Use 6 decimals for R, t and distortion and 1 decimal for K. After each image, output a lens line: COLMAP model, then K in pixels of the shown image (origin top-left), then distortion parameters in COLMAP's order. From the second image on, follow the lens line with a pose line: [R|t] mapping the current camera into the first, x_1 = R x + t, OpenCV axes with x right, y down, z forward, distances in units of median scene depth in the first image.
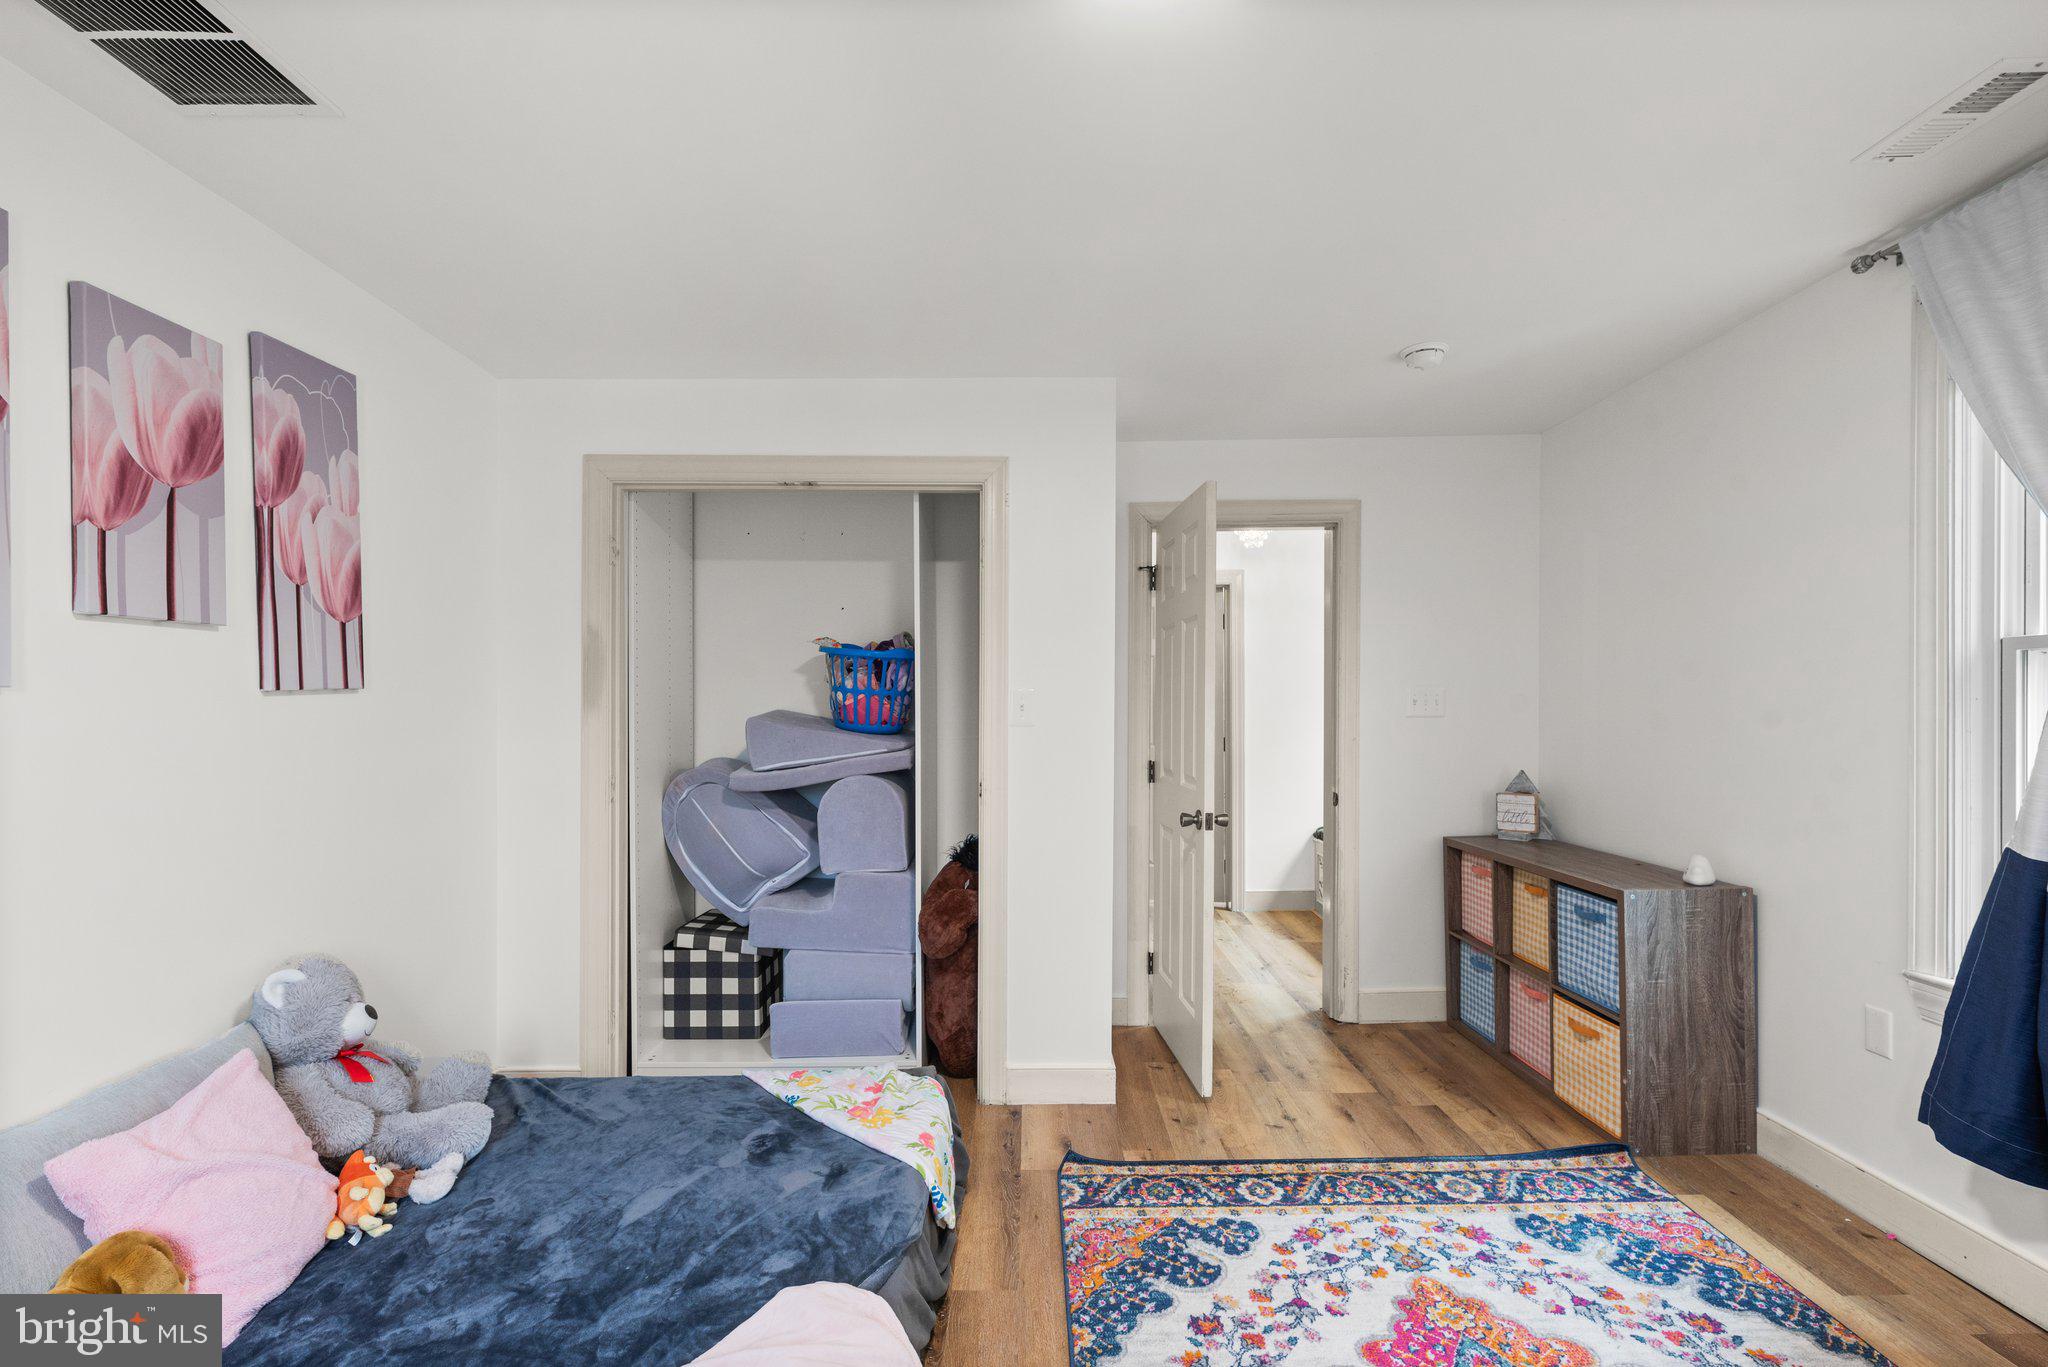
lens RADIAL K [[911.7, 0, 1024.0], [0, 911.7, 683.5], [0, 0, 1]] dist [0.004756, 0.000254]
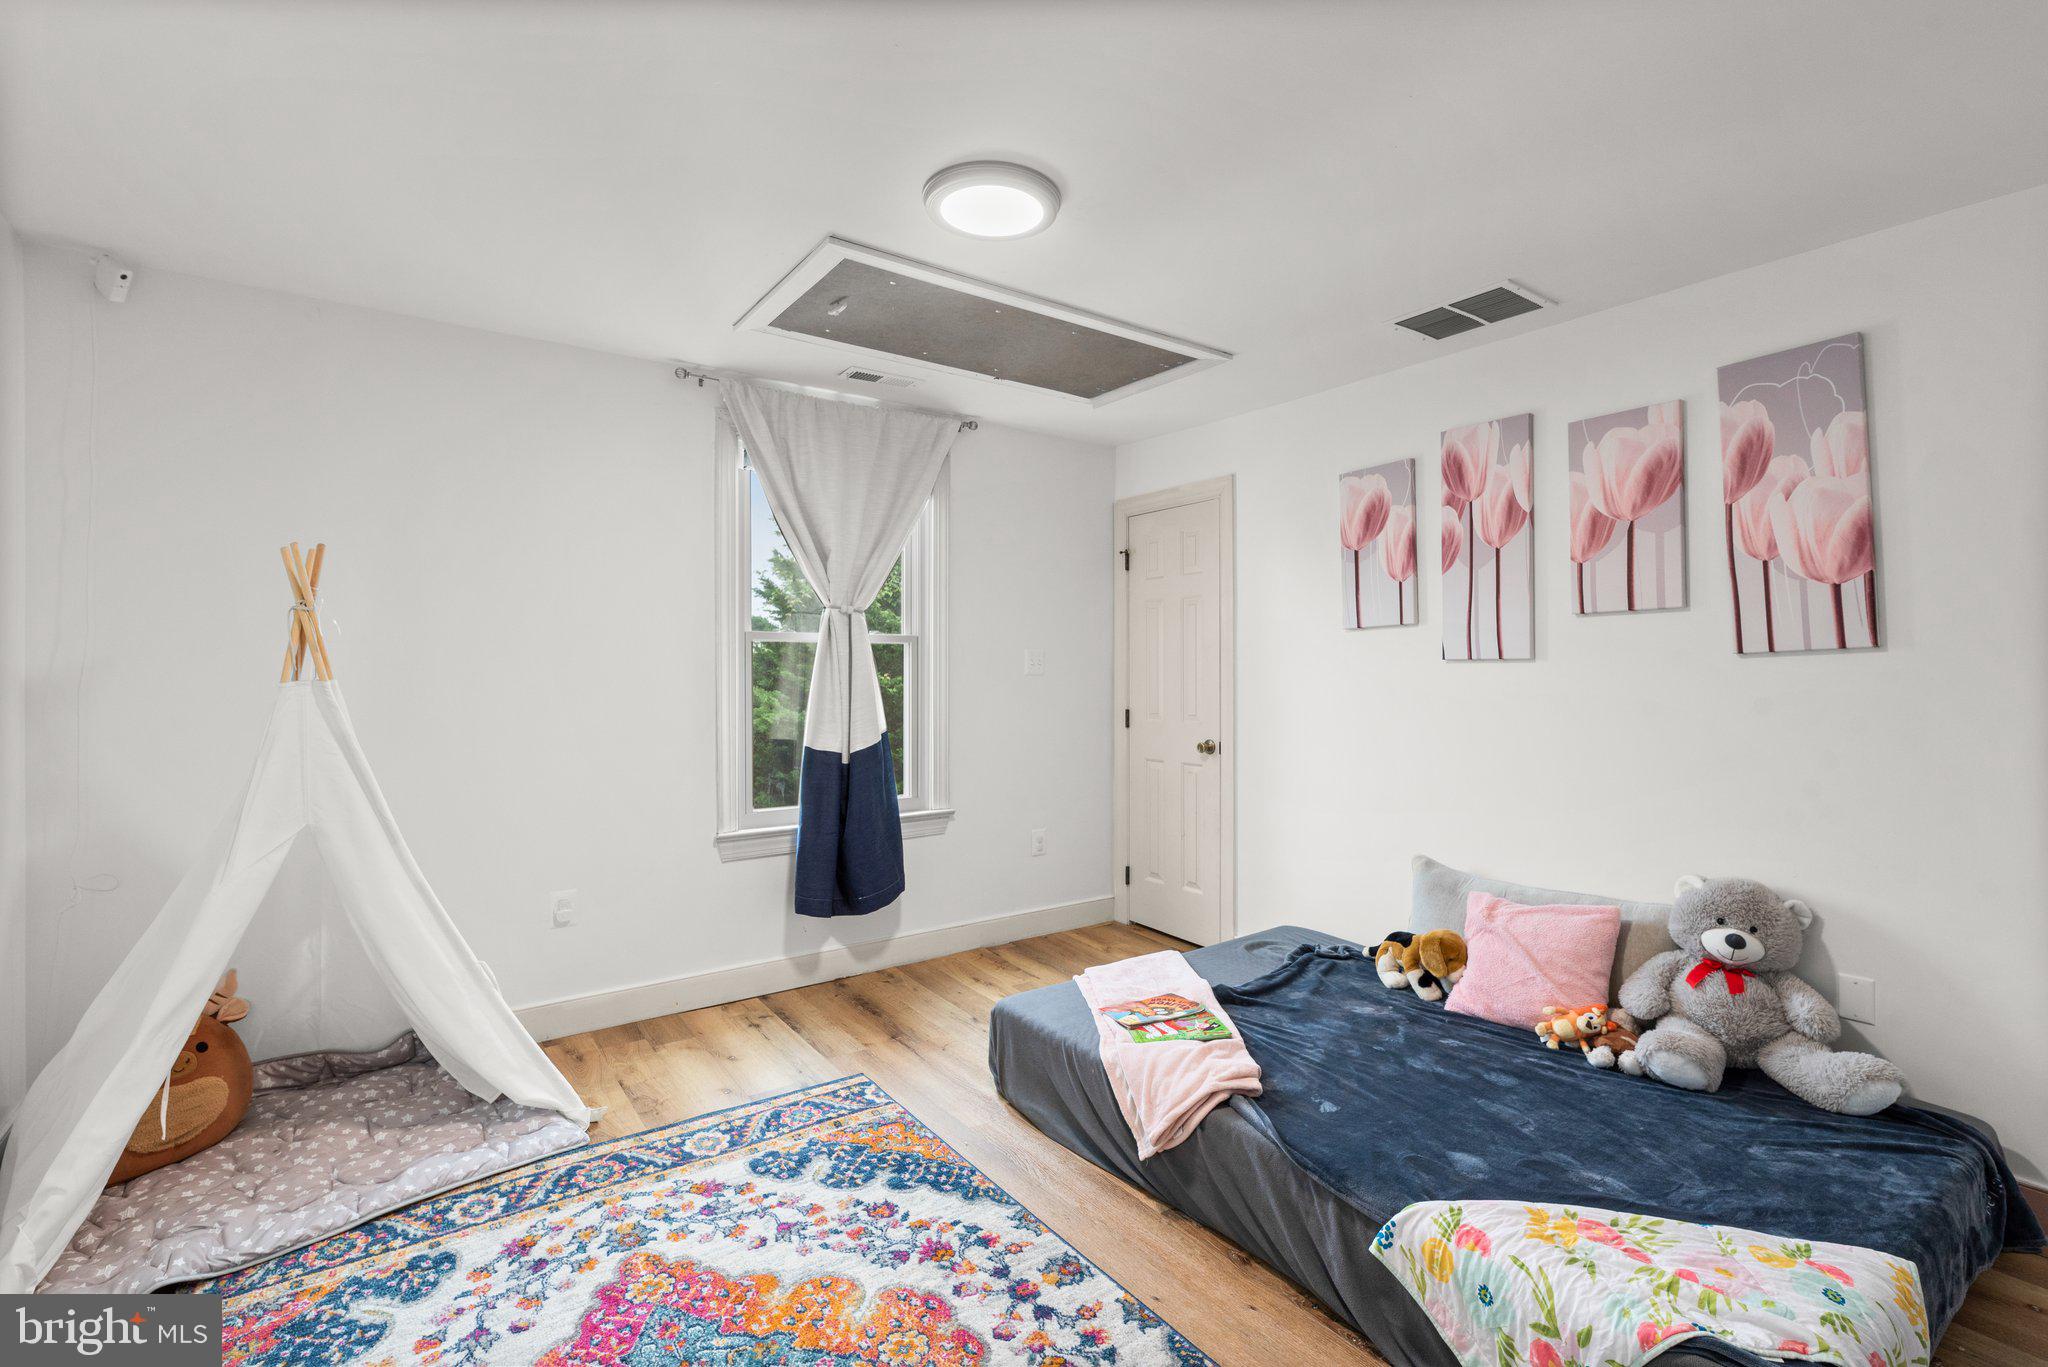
lens RADIAL K [[911.7, 0, 1024.0], [0, 911.7, 683.5], [0, 0, 1]] dist [0.004756, 0.000254]
pose [[-0.802540, -0.023594, -0.596132, 0.652534], [-0.004496, 0.999428, -0.033503, 0.091407], [0.596581, -0.024208, -0.802187, 1.414430]]
